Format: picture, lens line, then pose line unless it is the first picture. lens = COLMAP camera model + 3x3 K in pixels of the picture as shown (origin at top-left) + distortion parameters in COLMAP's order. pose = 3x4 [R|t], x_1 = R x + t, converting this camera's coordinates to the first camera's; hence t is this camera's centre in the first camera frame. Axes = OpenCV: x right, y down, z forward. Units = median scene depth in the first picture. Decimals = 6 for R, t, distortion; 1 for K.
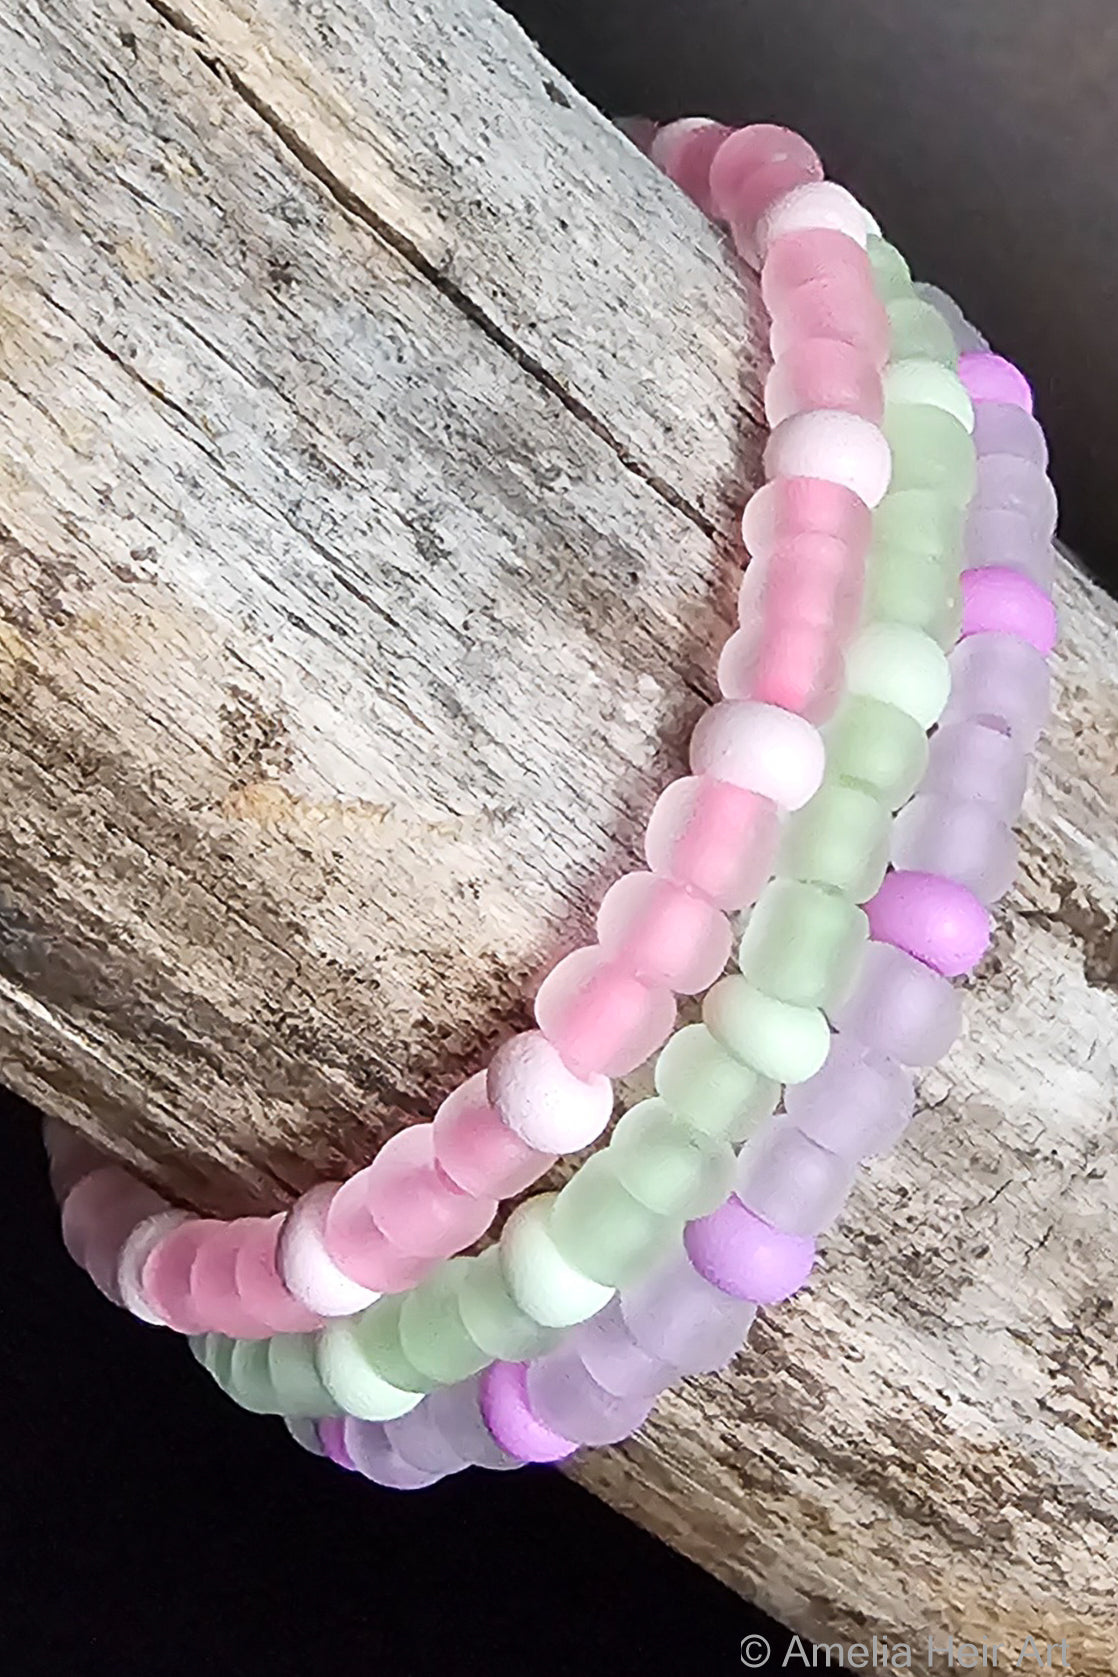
lens RADIAL K [[2875.7, 0, 629.7], [0, 2875.7, 453.4], [0, 0, 1]] dist [0.012719, 0.032915]
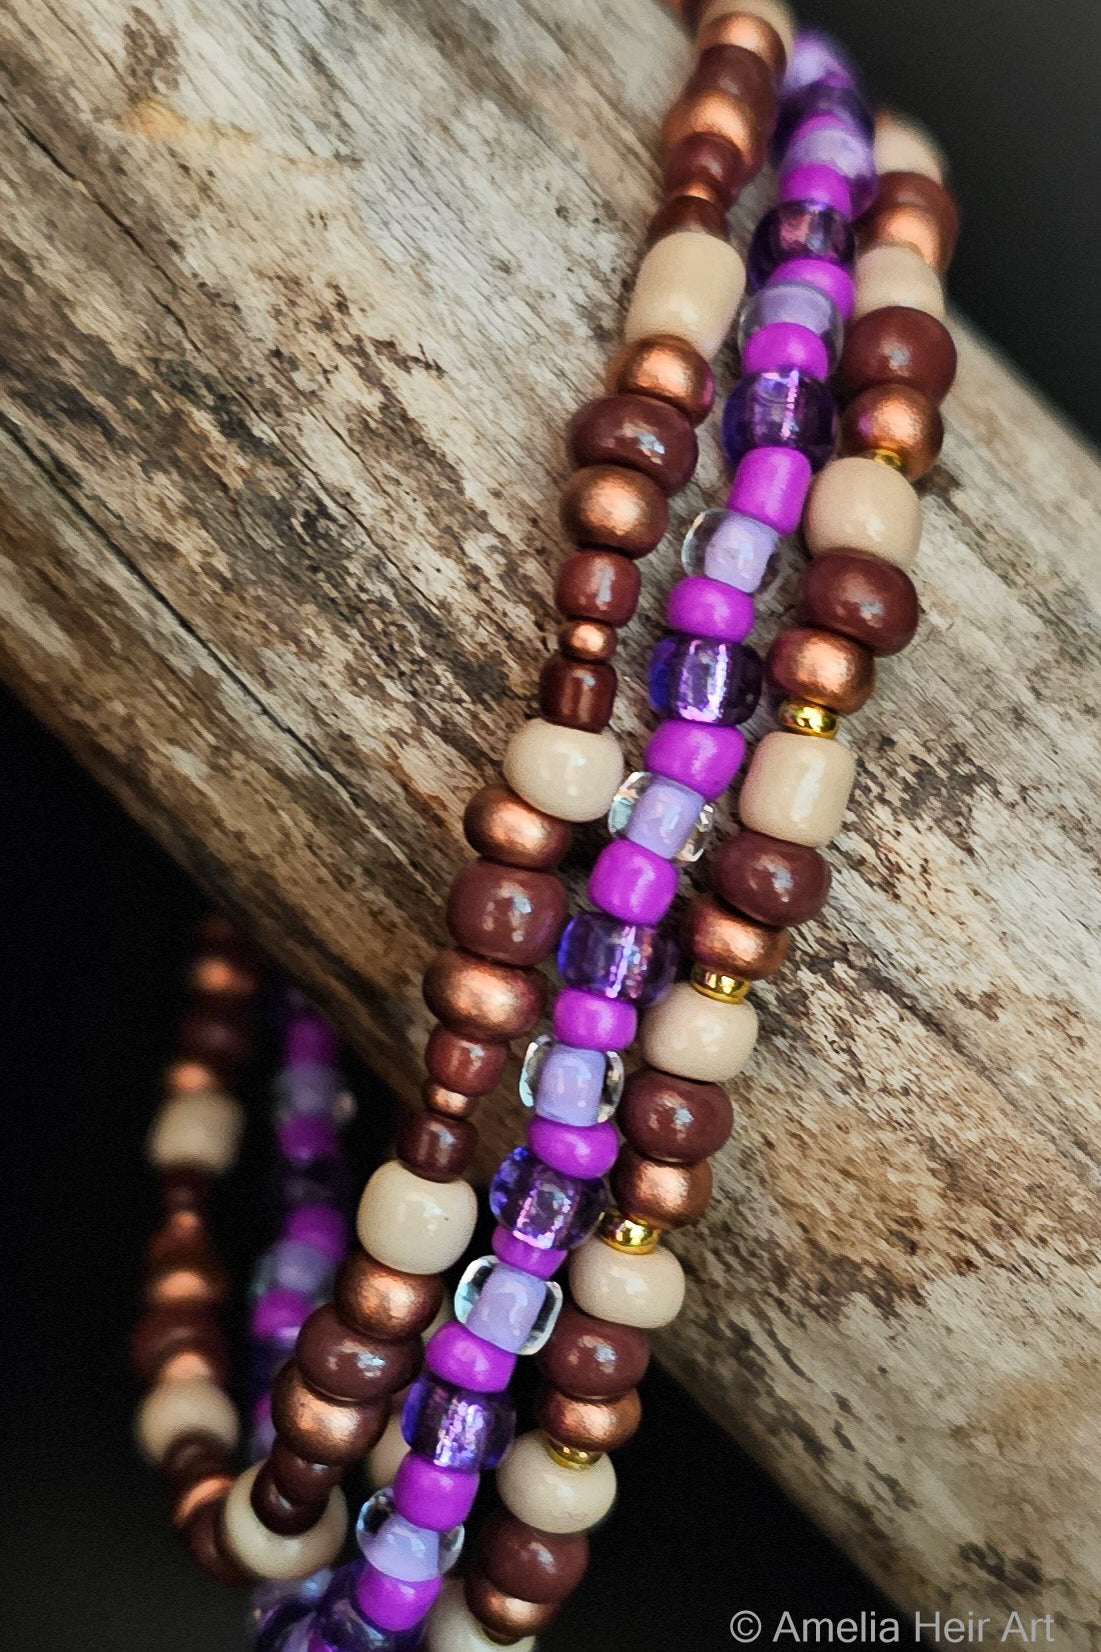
lens RADIAL K [[3005.6, 0, 591.3], [0, 3005.6, 972.6], [0, 0, 1]] dist [0.216105, -1.866337]
pose [[0.990766, 0.037614, -0.130257, 0.207332], [-0.072700, 0.958336, -0.276238, 0.709302], [0.114440, 0.283157, 0.952221, -0.078915]]
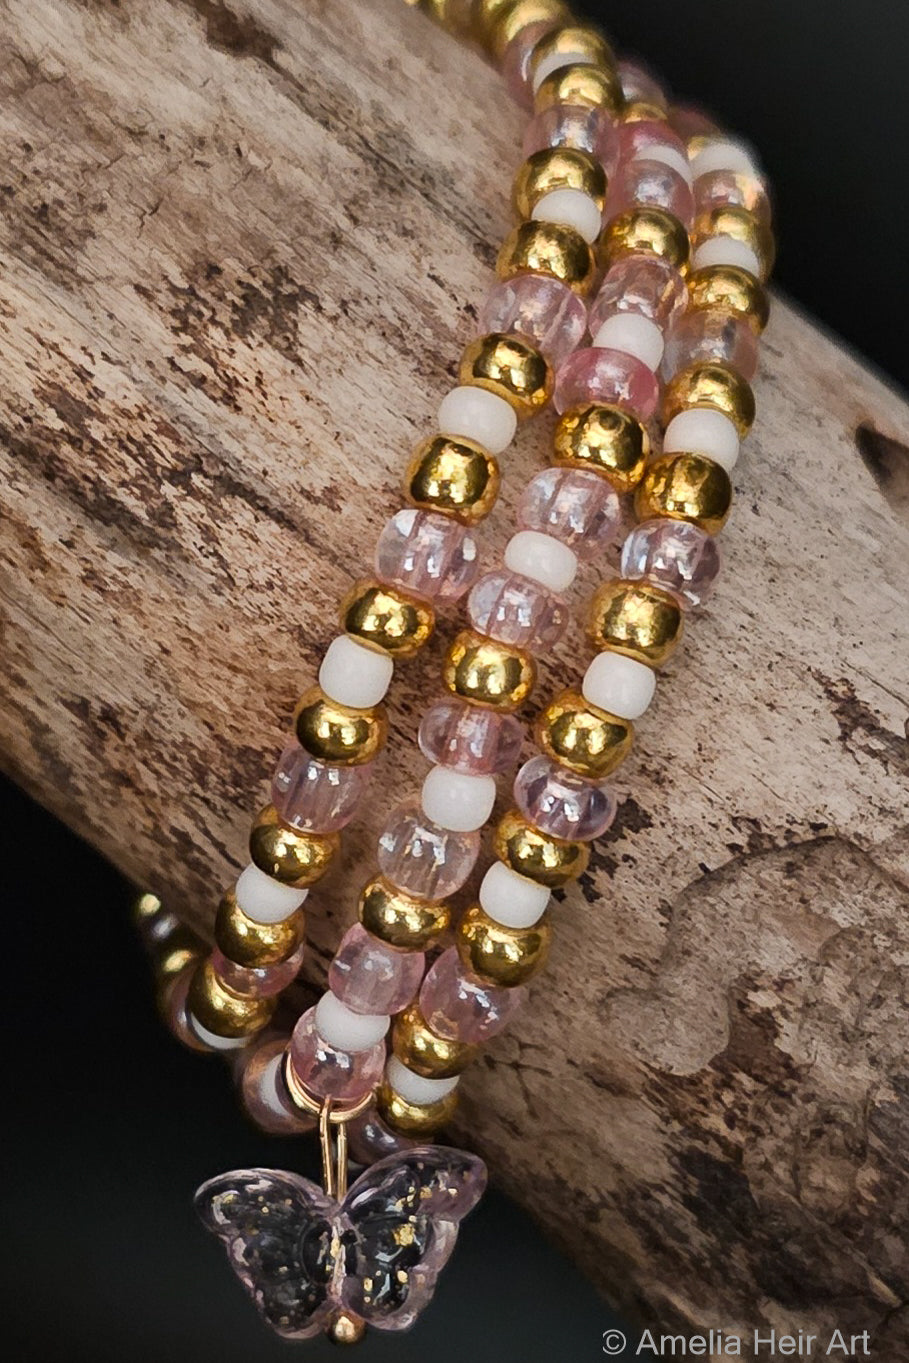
lens RADIAL K [[2990.5, 0, 490.1], [0, 2990.5, 844.5], [0, 0, 1]] dist [0.127865, -1.141069]
pose [[0.988141, -0.055152, -0.143299, 0.452841], [0.015729, 0.964714, -0.262832, 0.873829], [0.152738, 0.257461, 0.954141, -0.135510]]
